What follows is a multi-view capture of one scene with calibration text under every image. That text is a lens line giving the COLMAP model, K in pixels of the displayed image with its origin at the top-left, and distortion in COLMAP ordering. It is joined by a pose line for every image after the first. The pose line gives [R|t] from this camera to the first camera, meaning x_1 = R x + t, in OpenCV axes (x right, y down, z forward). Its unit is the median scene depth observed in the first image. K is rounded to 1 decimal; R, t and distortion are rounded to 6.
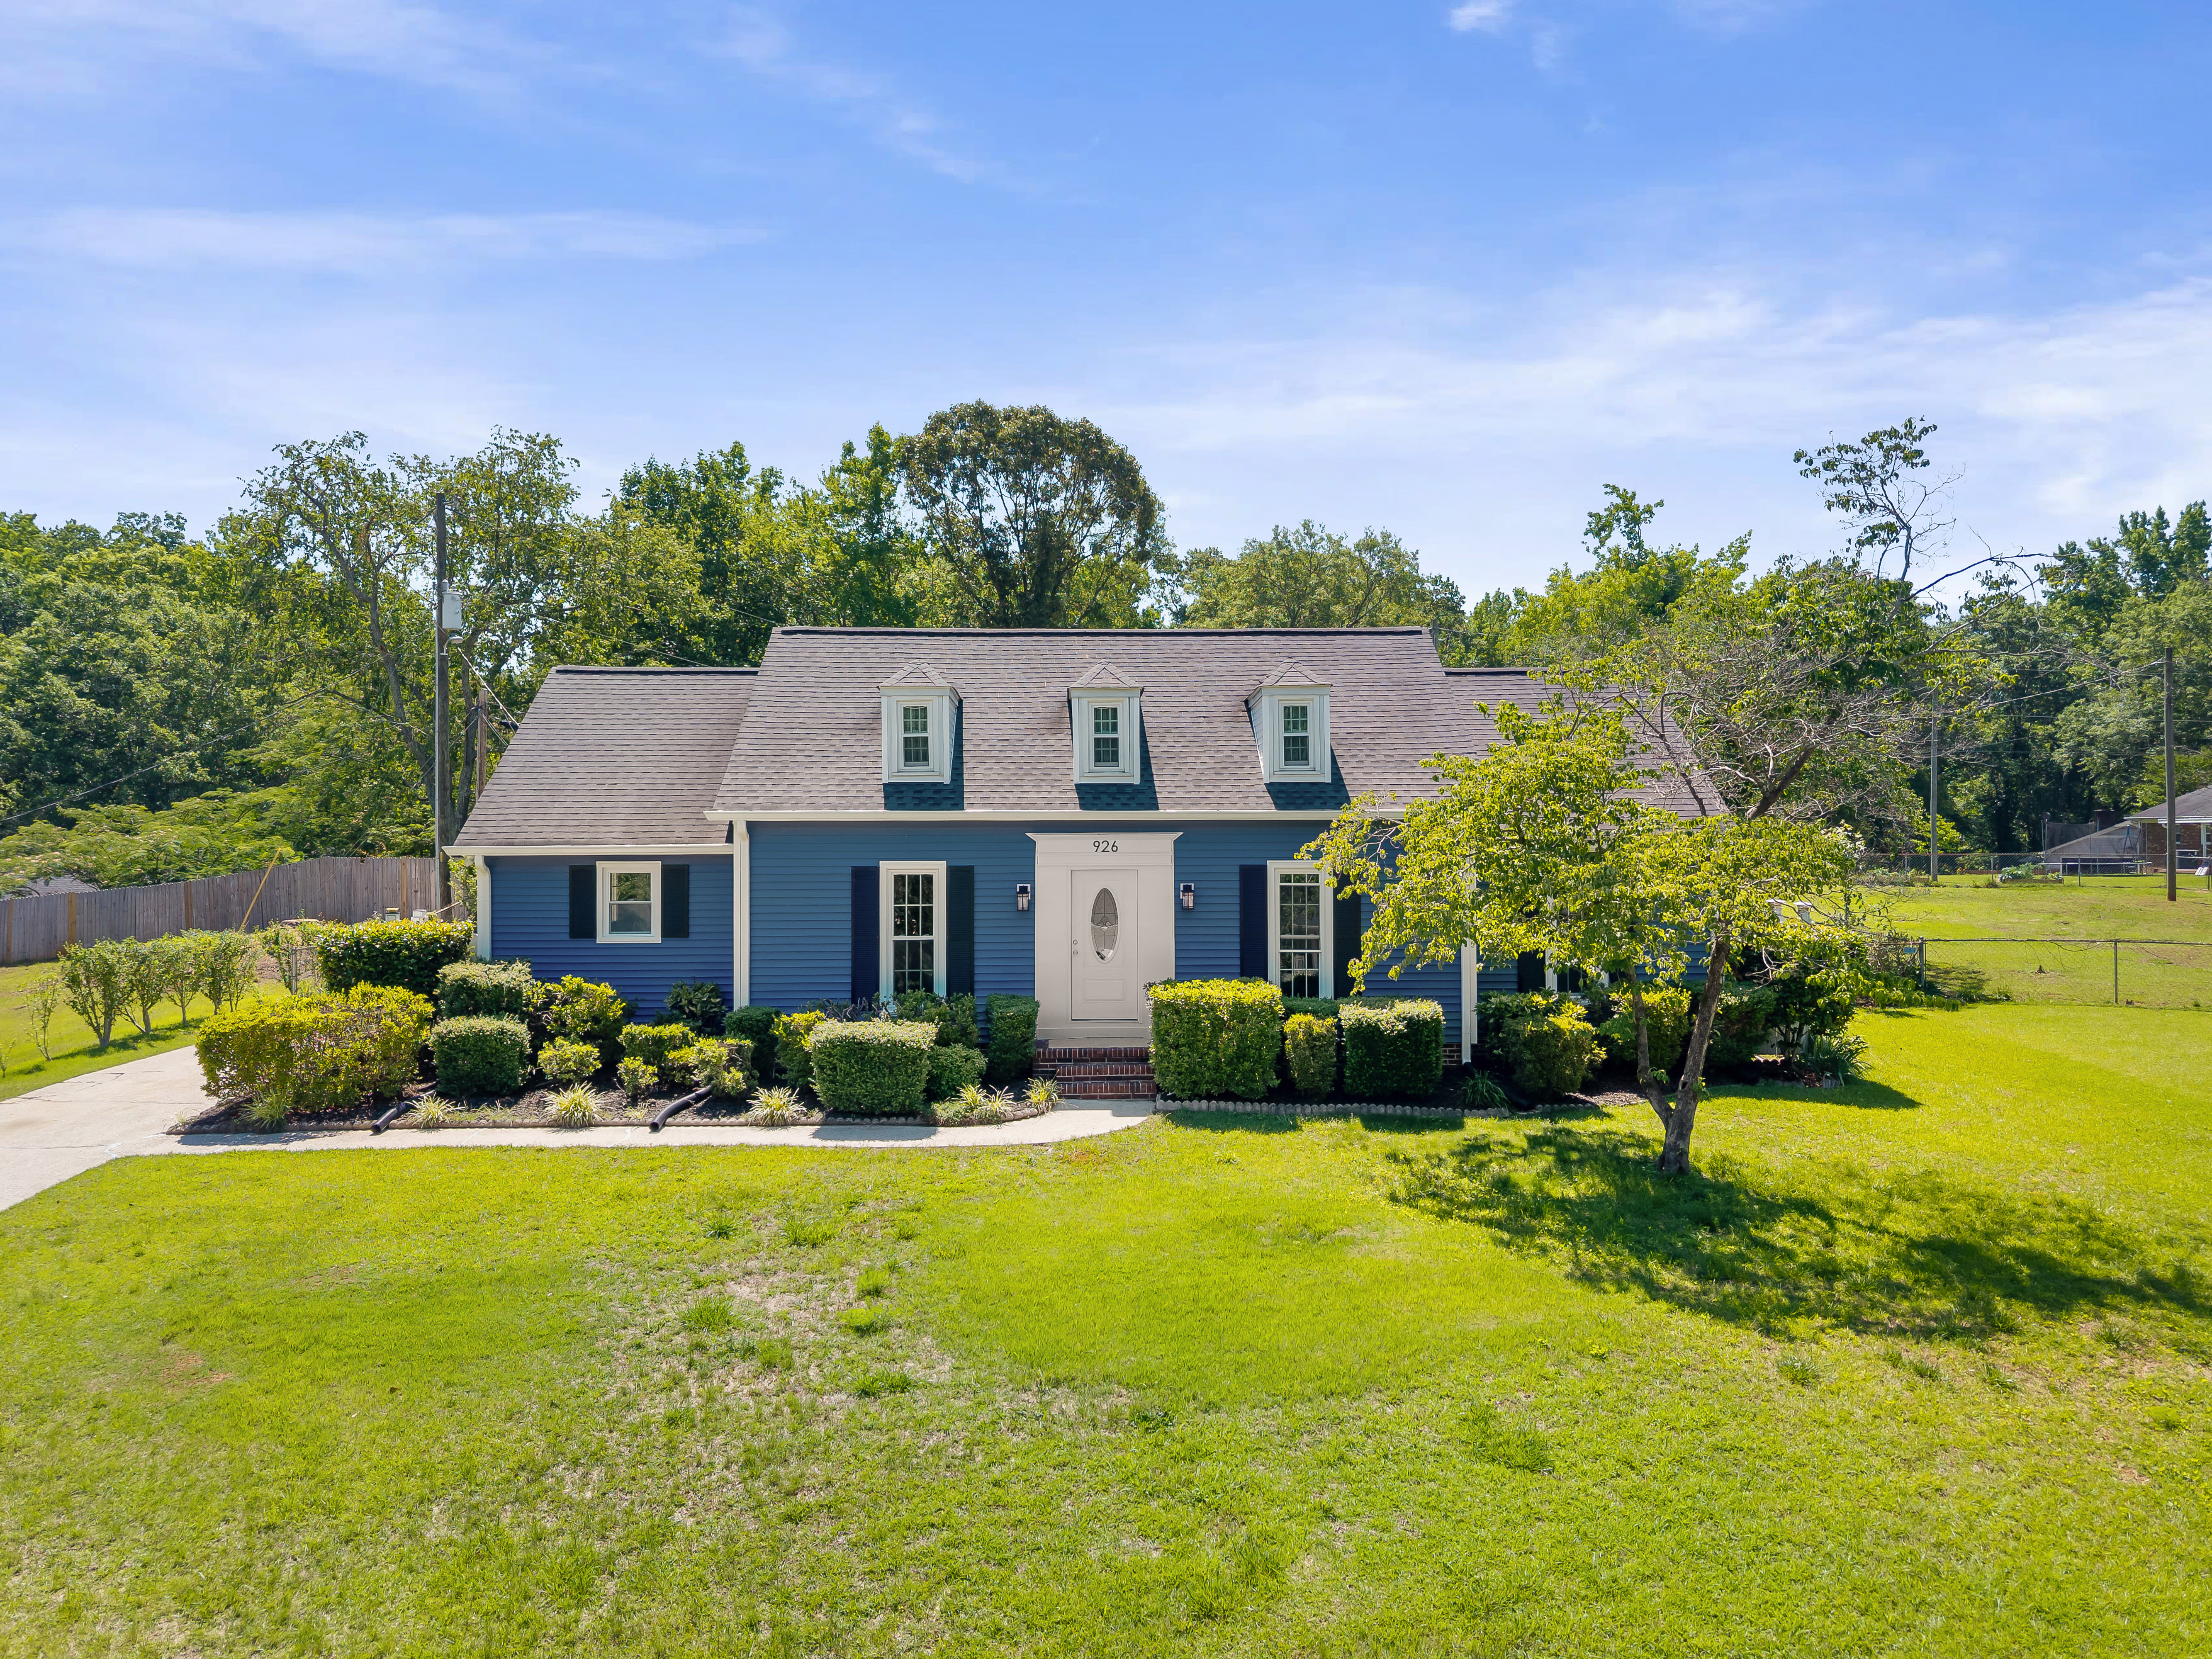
lens RADIAL K [[1501.2, 0, 1106.0], [0, 1501.2, 829.5], [0, 0, 1]] dist [0.024151, -0.031864]
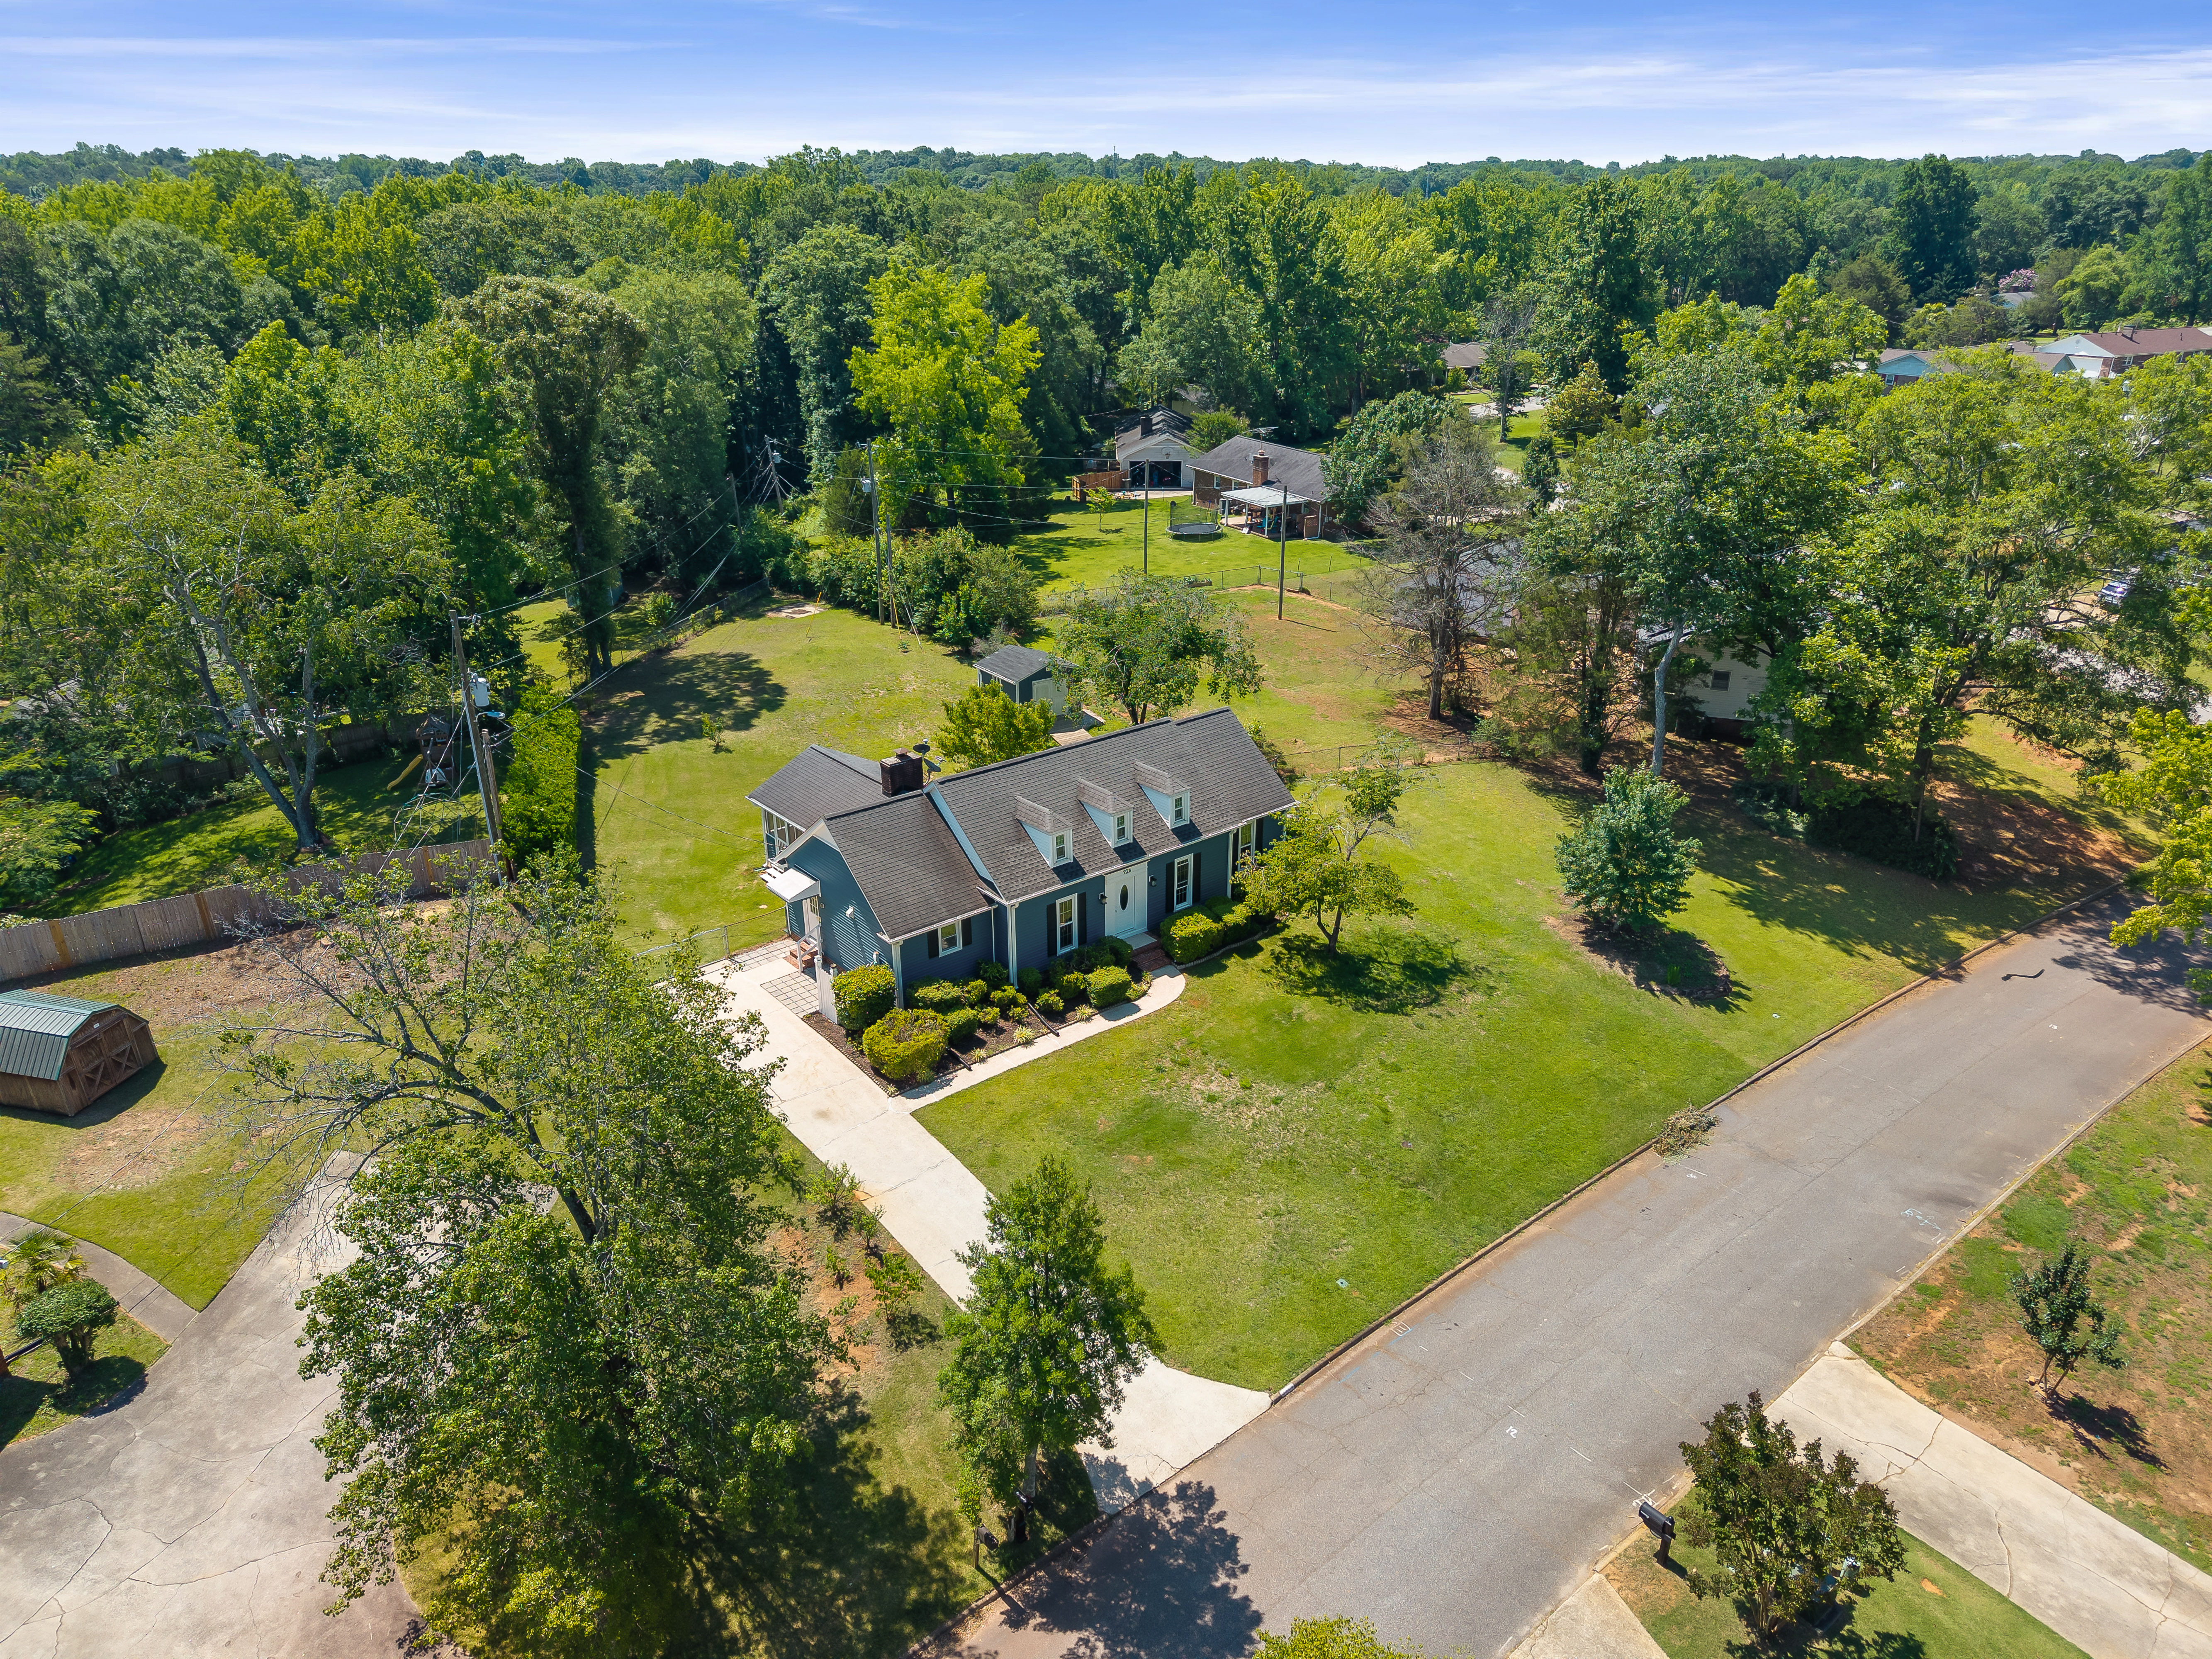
lens RADIAL K [[1501.2, 0, 1106.0], [0, 1501.2, 829.5], [0, 0, 1]] dist [0.024151, -0.031864]
pose [[0.784523, -0.245324, 0.569508, -1.458928], [0.003203, 0.920005, 0.391893, -1.050508], [-0.620091, -0.305625, 0.722551, -0.797051]]
